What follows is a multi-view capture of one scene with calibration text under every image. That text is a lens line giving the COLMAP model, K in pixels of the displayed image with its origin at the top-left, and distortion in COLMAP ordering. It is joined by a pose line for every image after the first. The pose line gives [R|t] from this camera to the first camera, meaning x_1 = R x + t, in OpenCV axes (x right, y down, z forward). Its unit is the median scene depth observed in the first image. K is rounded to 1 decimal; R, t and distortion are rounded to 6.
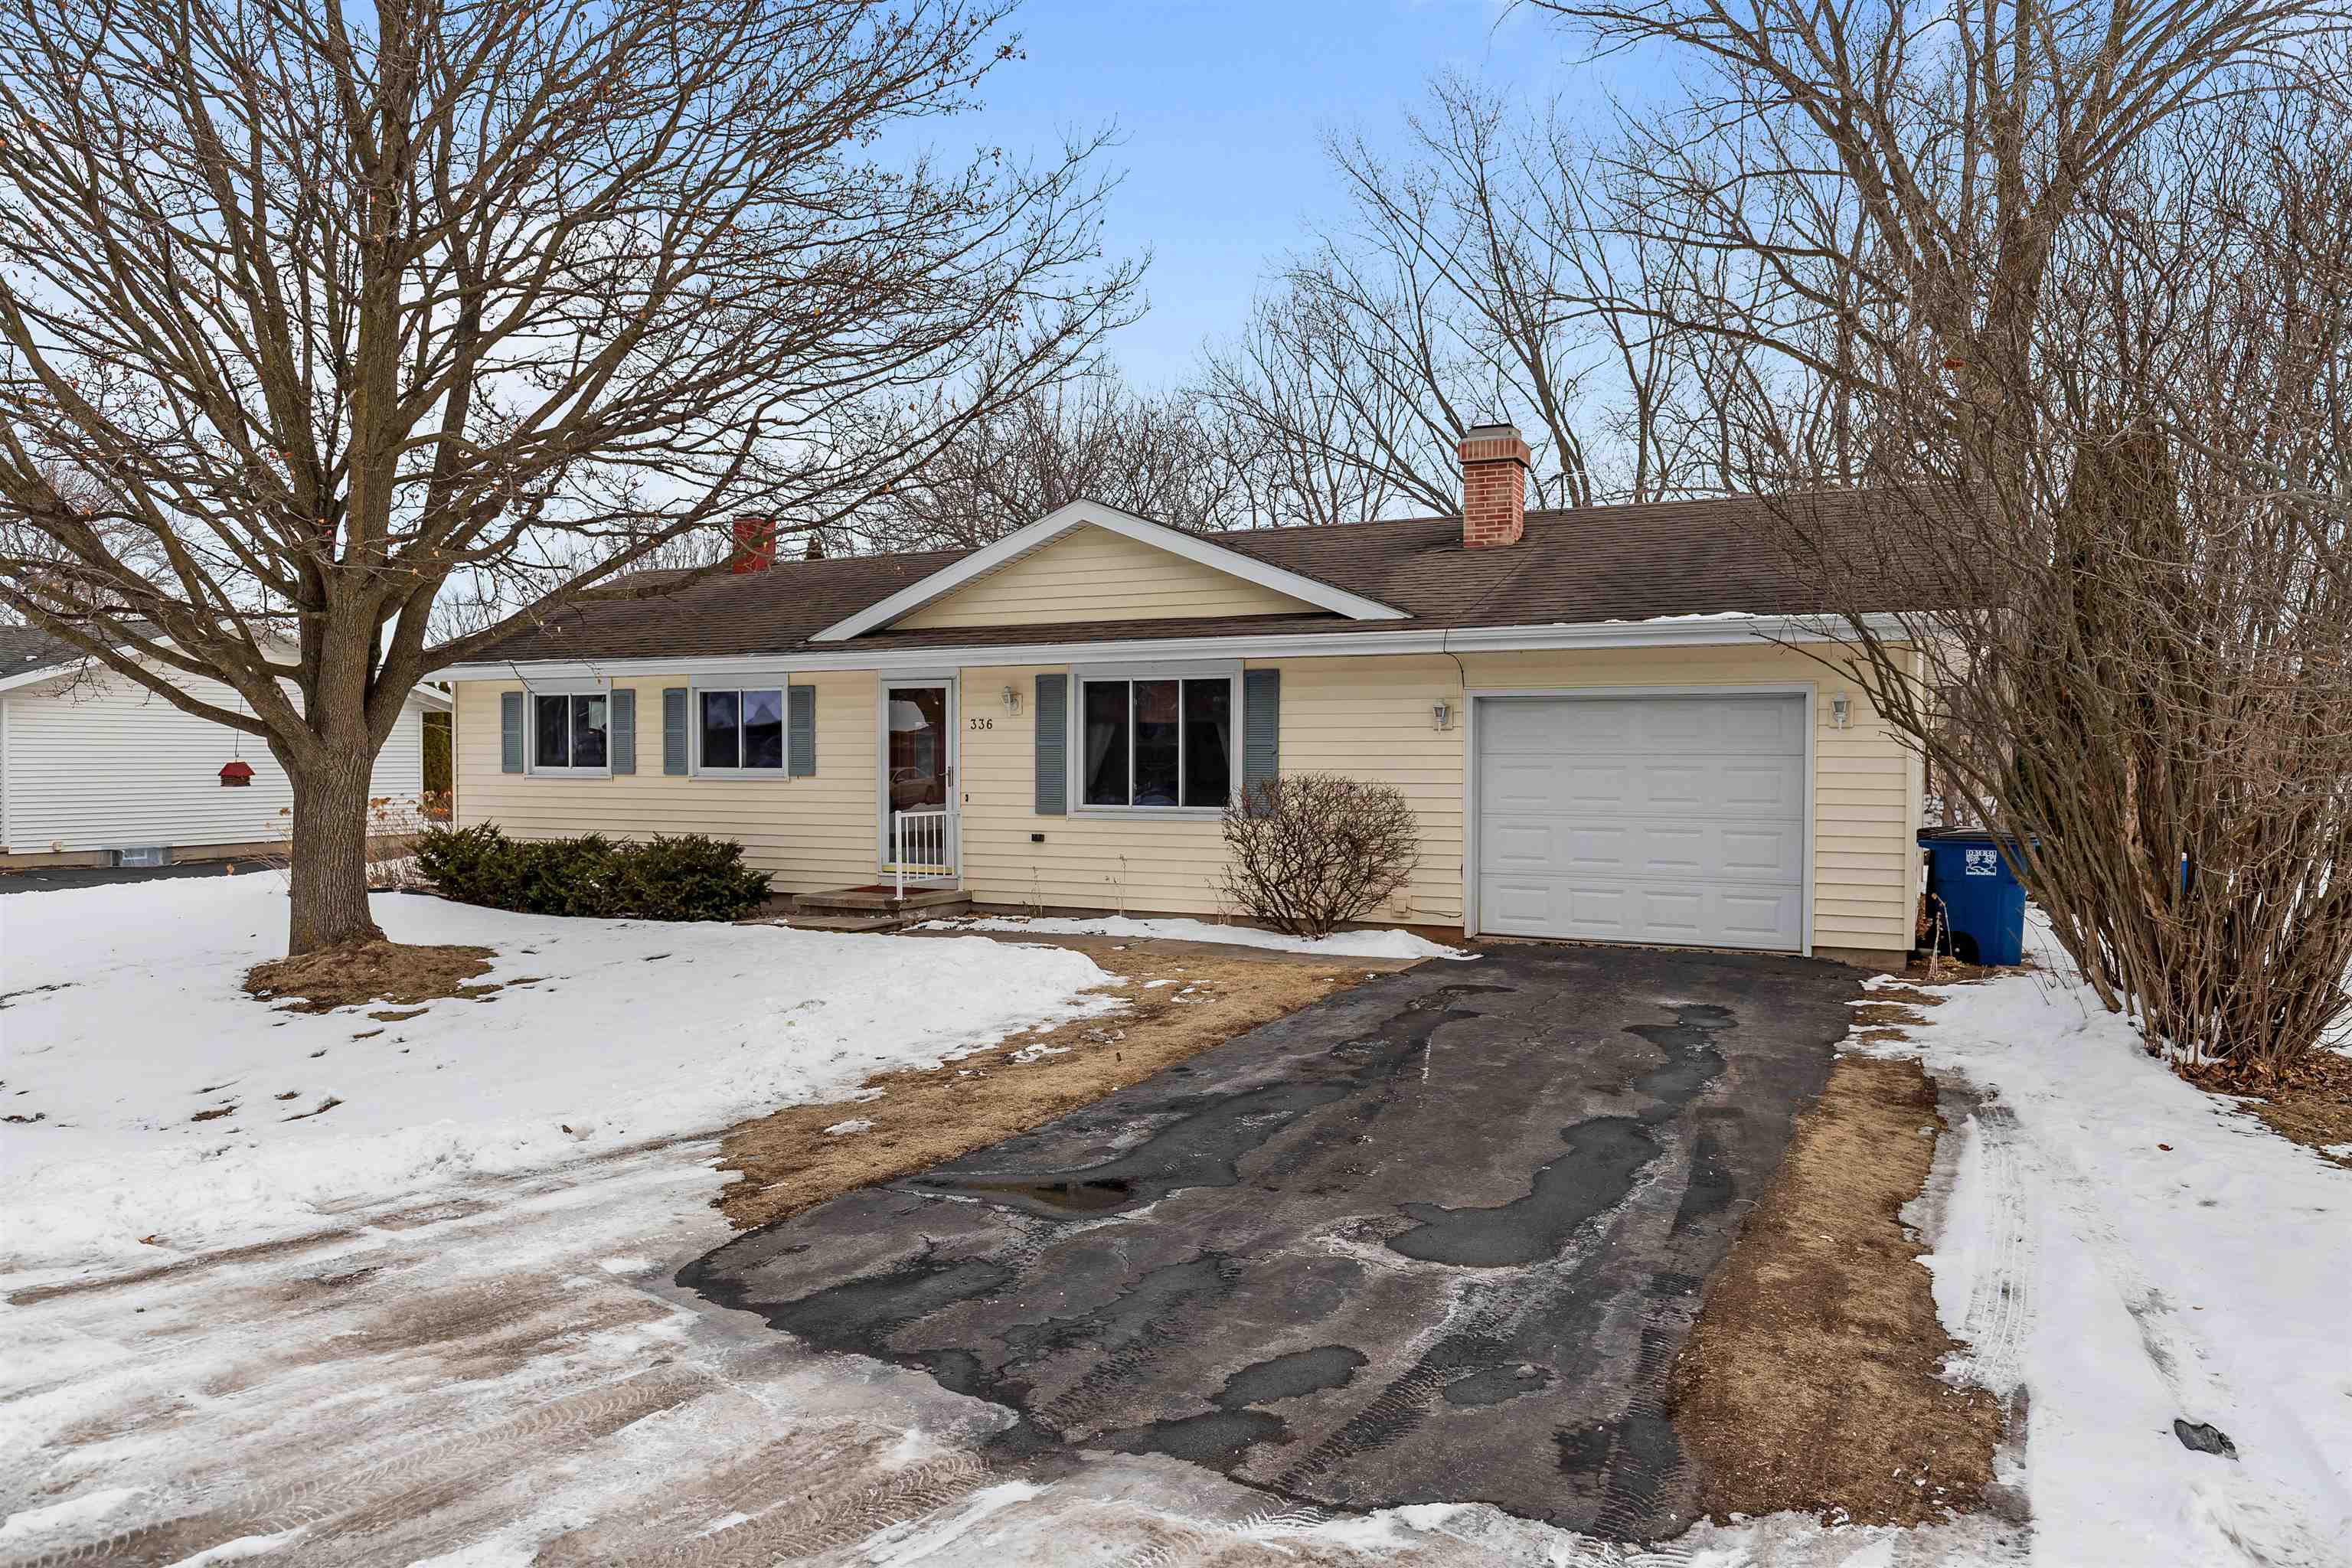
lens RADIAL K [[1623.4, 0, 1188.5], [0, 1623.4, 777.7], [0, 0, 1]] dist [0.001784, 0.004224]
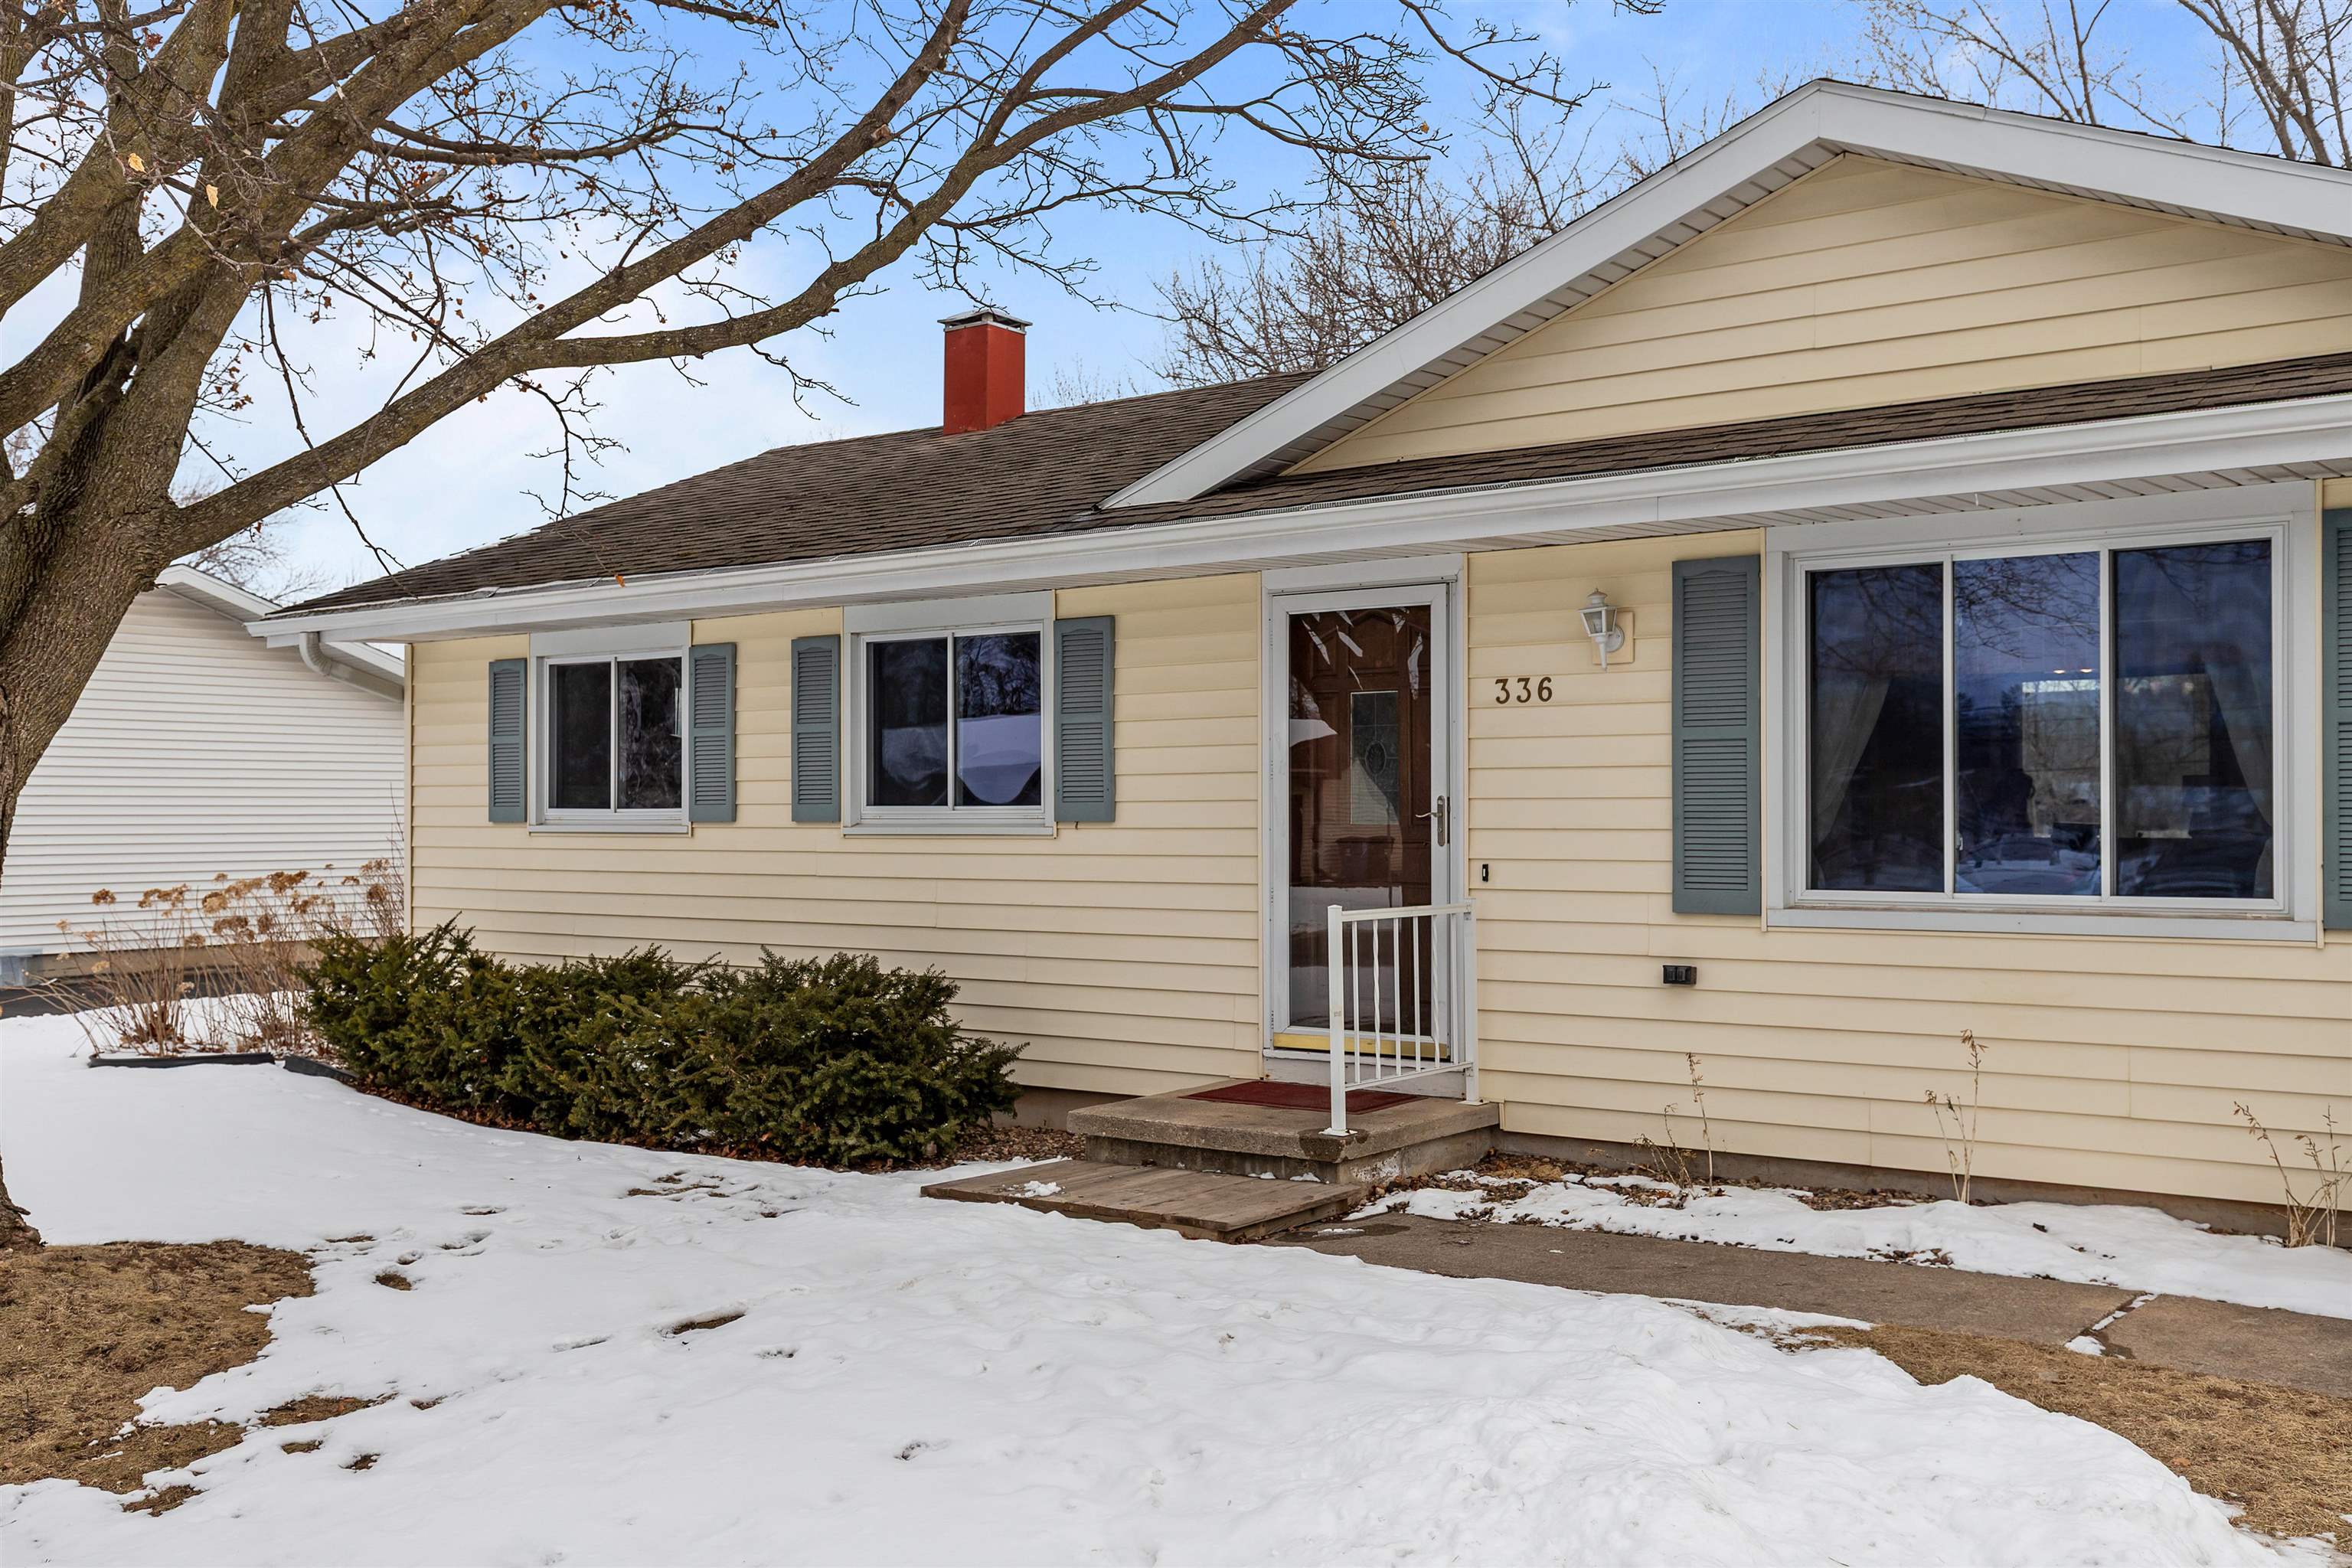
lens RADIAL K [[2238.6, 0, 1179.7], [0, 2238.6, 791.9], [0, 0, 1]] dist [0.042563, 0.000000]
pose [[0.984465, -0.005702, -0.175490, -0.116064], [0.001309, 0.999683, -0.025138, 0.006421], [0.175578, 0.024517, 0.984160, 0.444869]]
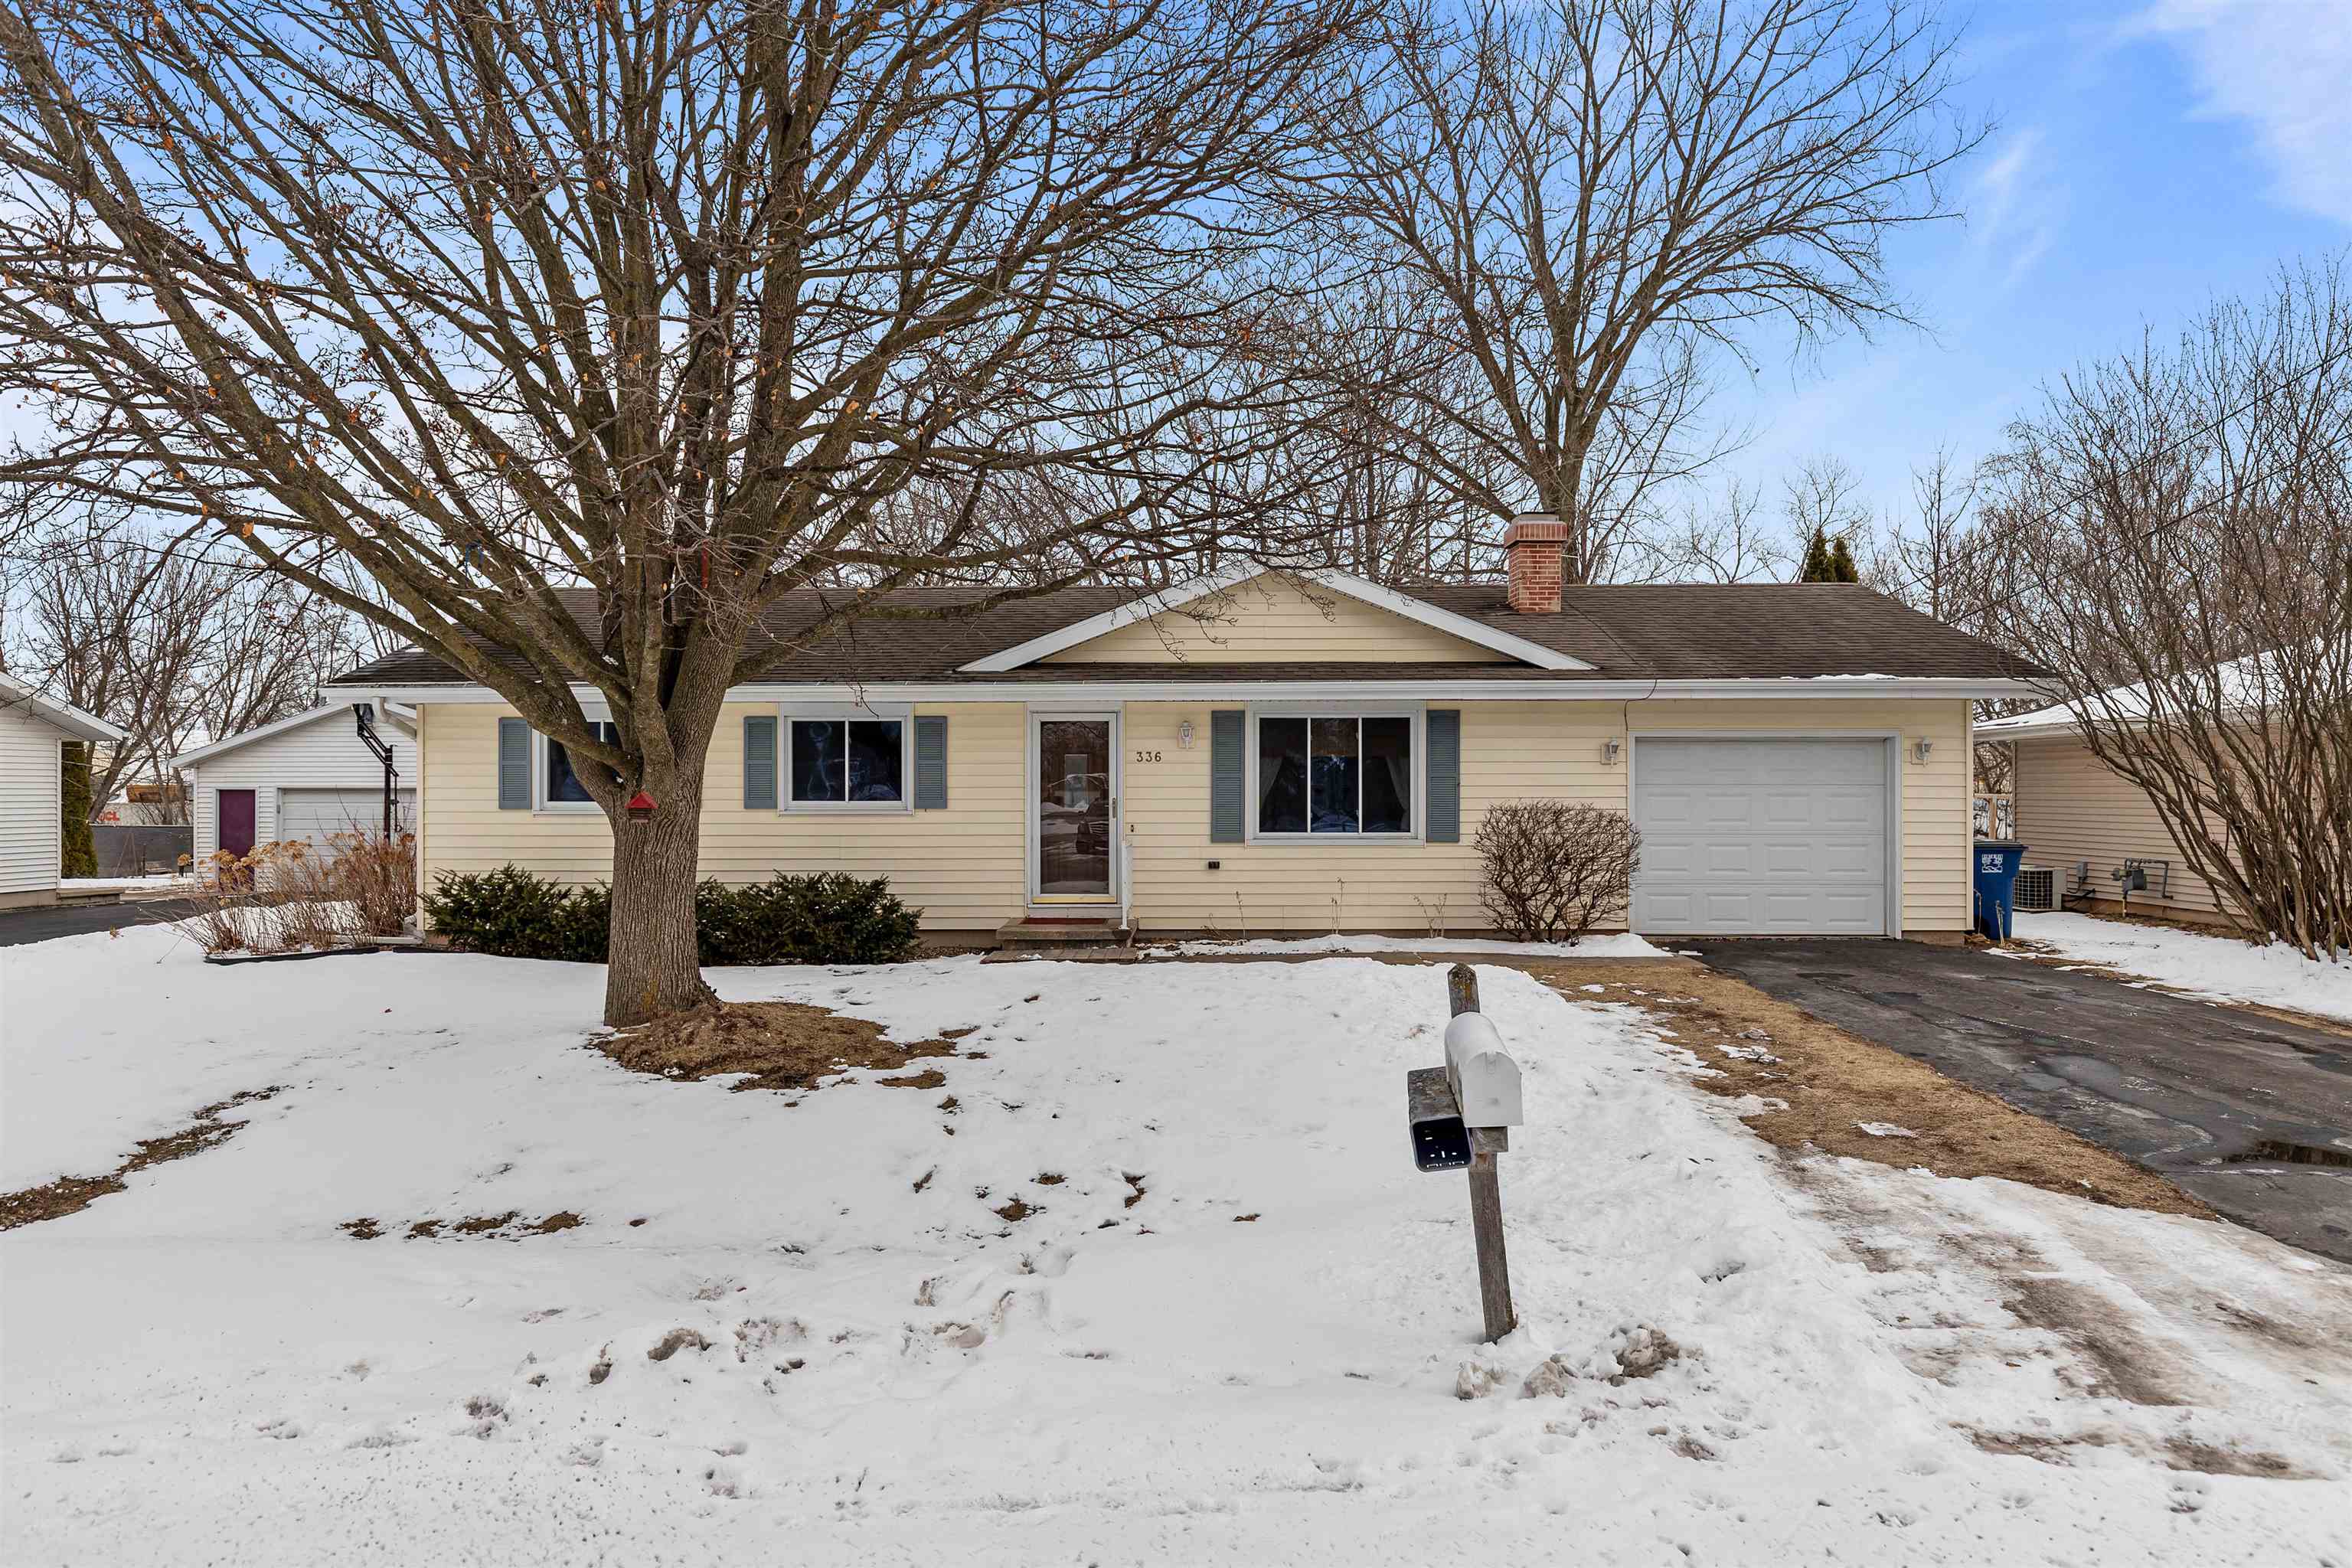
lens RADIAL K [[1407.3, 0, 1178.8], [0, 1407.3, 799.9], [0, 0, 1]] dist [0.001290, -0.000939]
pose [[0.897217, -0.004196, 0.441569, -0.515320], [0.008404, 0.999936, -0.007572, 0.001520], [-0.441509, 0.010505, 0.897195, 0.189039]]
